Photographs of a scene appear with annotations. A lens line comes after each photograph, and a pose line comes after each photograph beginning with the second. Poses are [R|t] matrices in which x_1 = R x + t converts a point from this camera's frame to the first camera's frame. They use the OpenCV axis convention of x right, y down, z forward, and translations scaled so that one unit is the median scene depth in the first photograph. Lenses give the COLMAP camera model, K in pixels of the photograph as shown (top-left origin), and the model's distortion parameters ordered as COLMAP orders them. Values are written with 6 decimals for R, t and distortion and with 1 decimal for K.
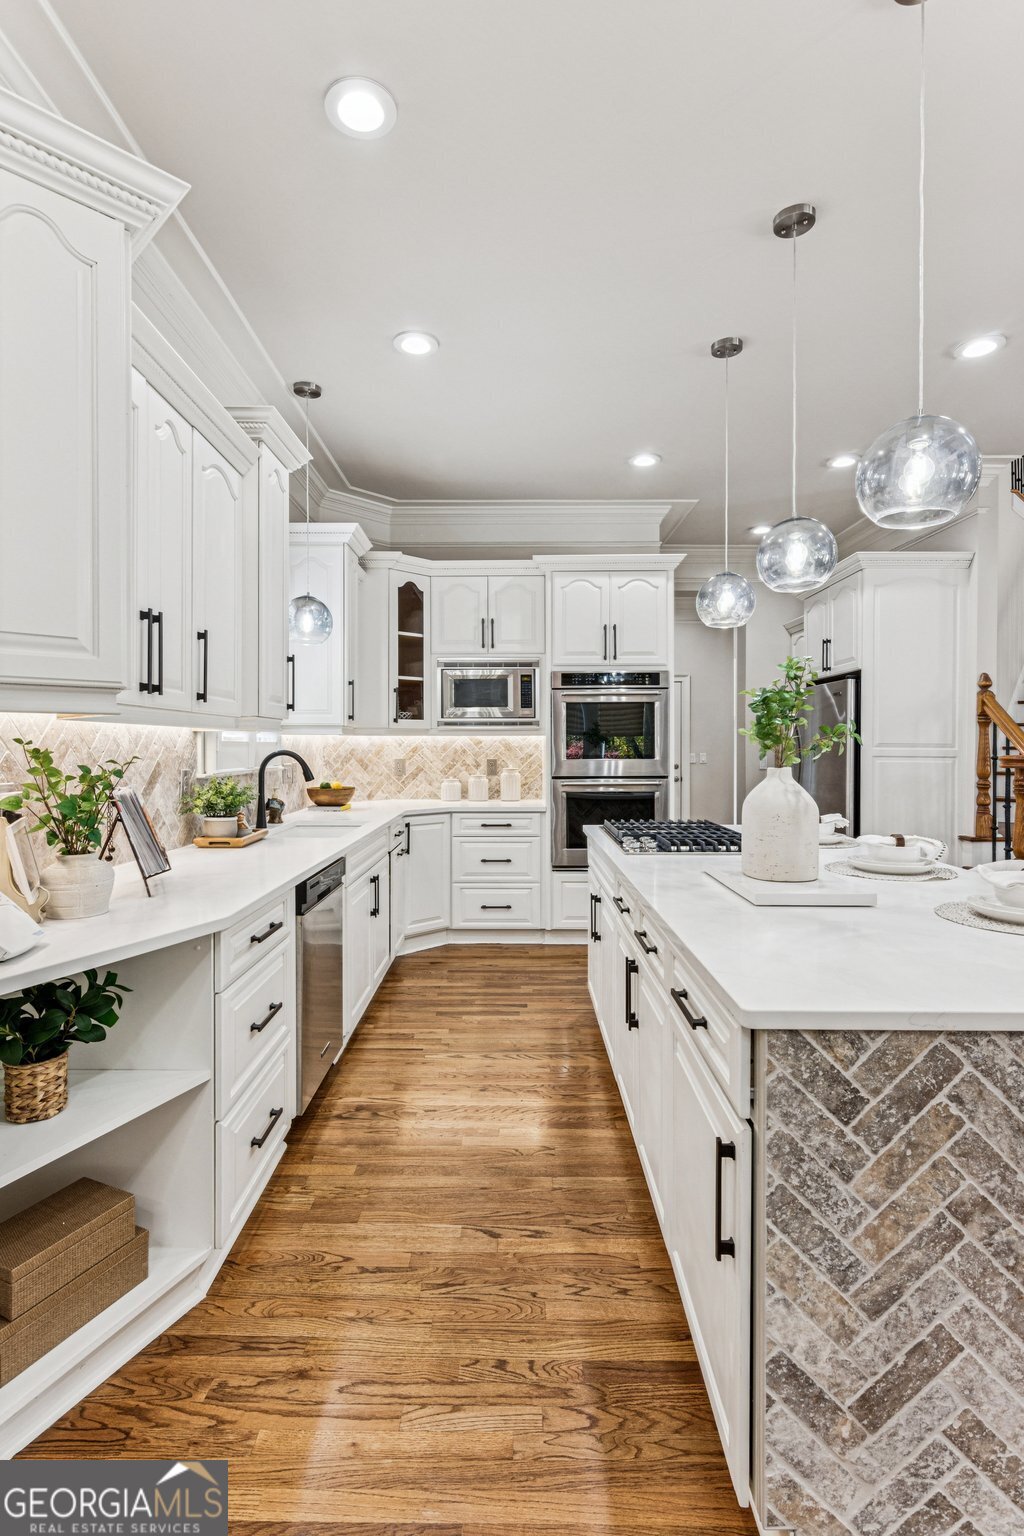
lens RADIAL K [[755.9, 0, 506.0], [0, 755.9, 752.9], [0, 0, 1]] dist [-0.002258, 0.001092]
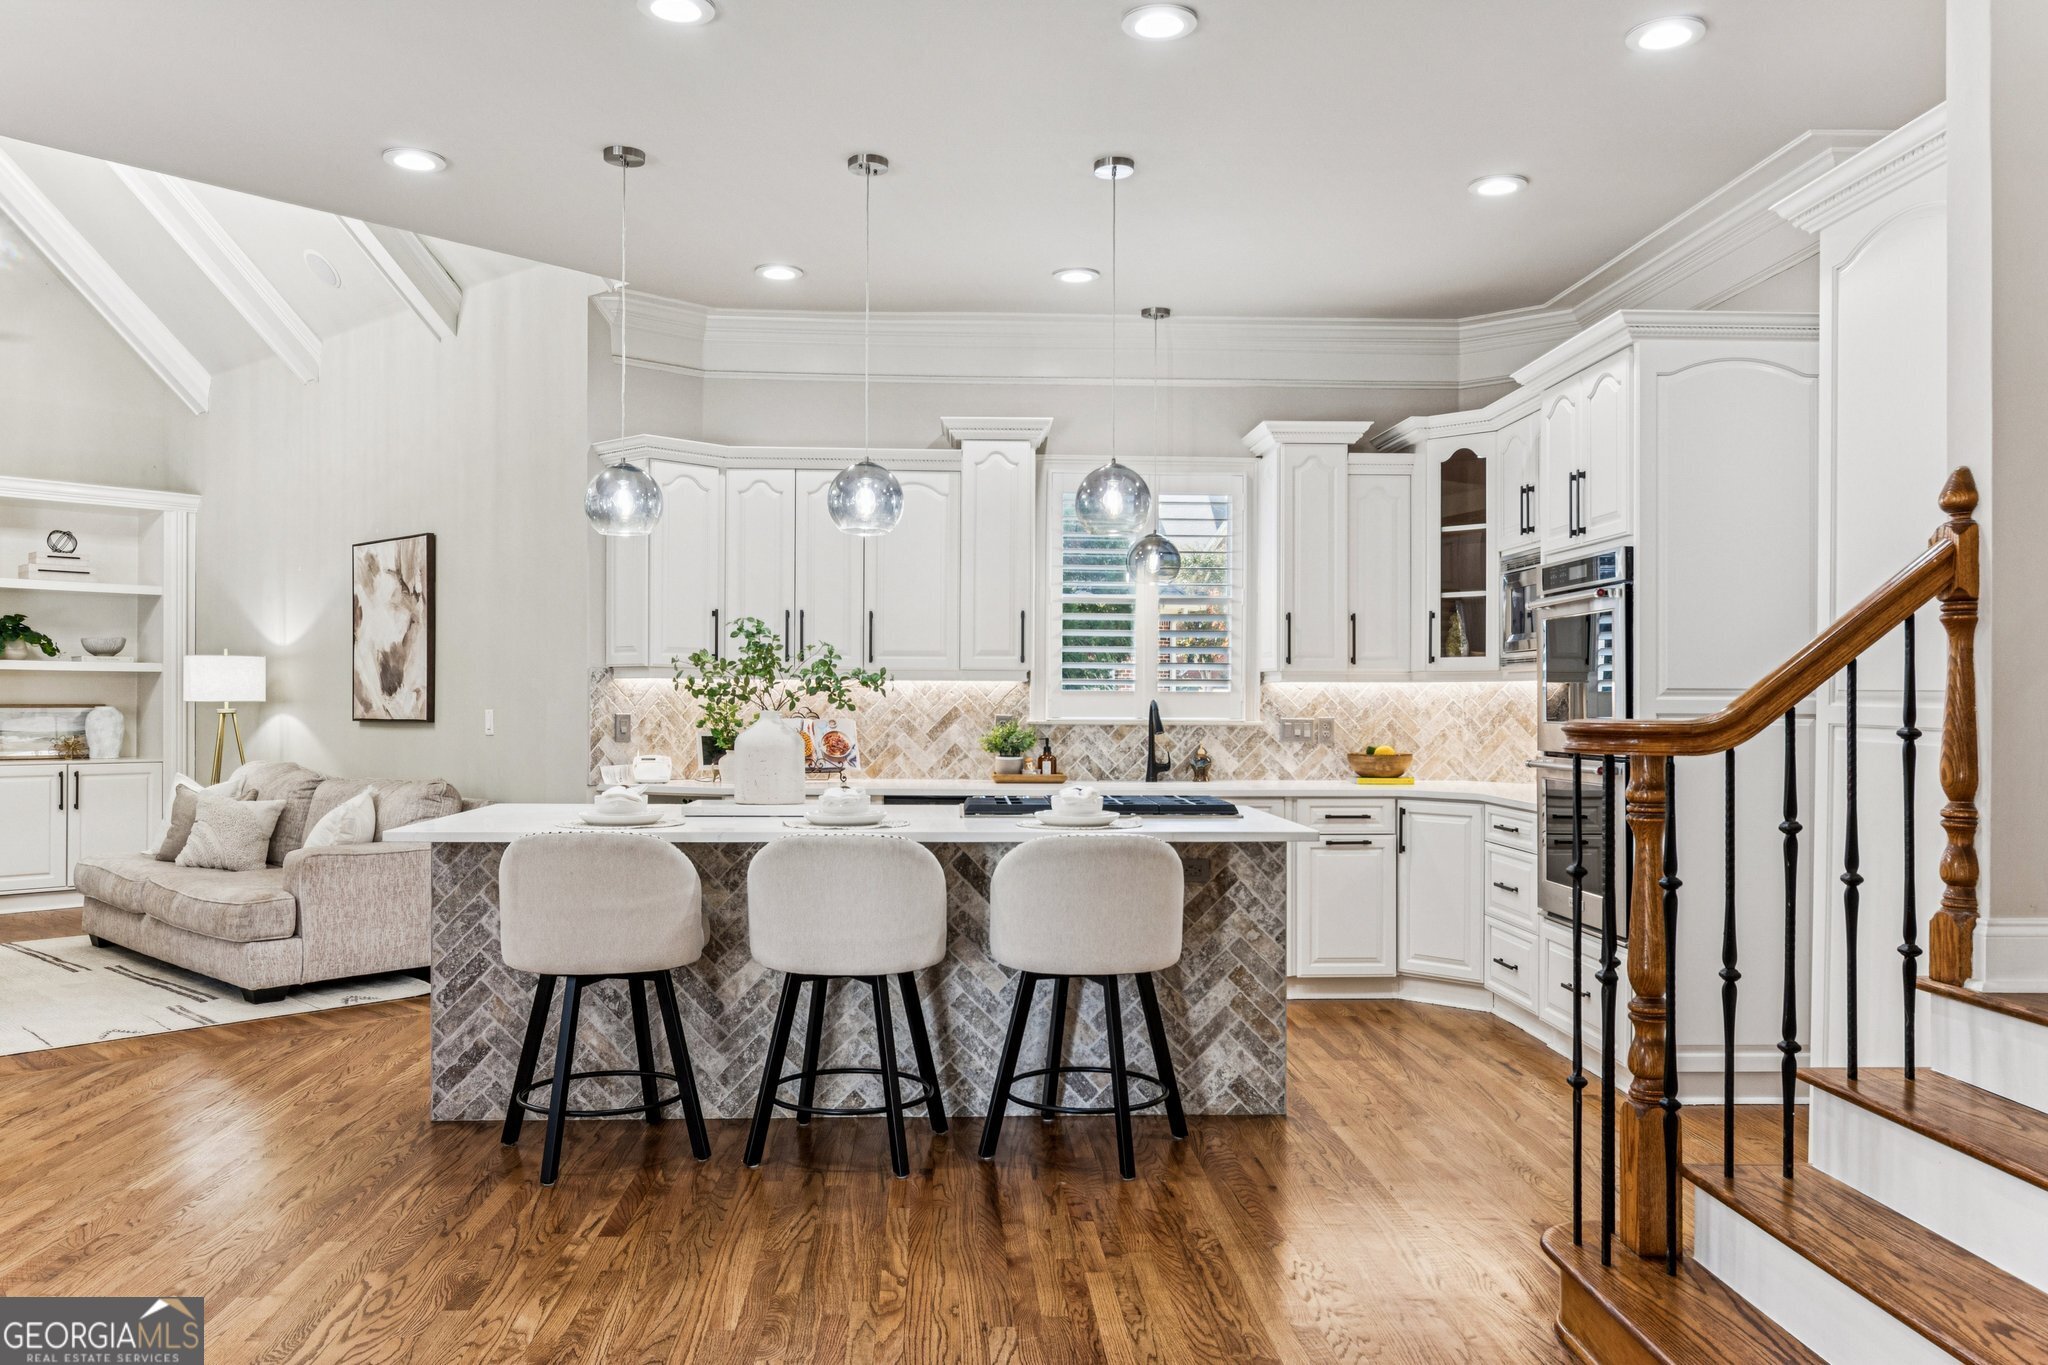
lens RADIAL K [[1531.6, 0, 1021.0], [0, 1531.6, 696.7], [0, 0, 1]] dist [-0.001263, -0.000230]
pose [[0.059365, 0.000054, -0.998236, 1.961916], [-0.015237, 0.999884, -0.000852, -0.004470], [0.998120, 0.015260, 0.059359, 0.889480]]
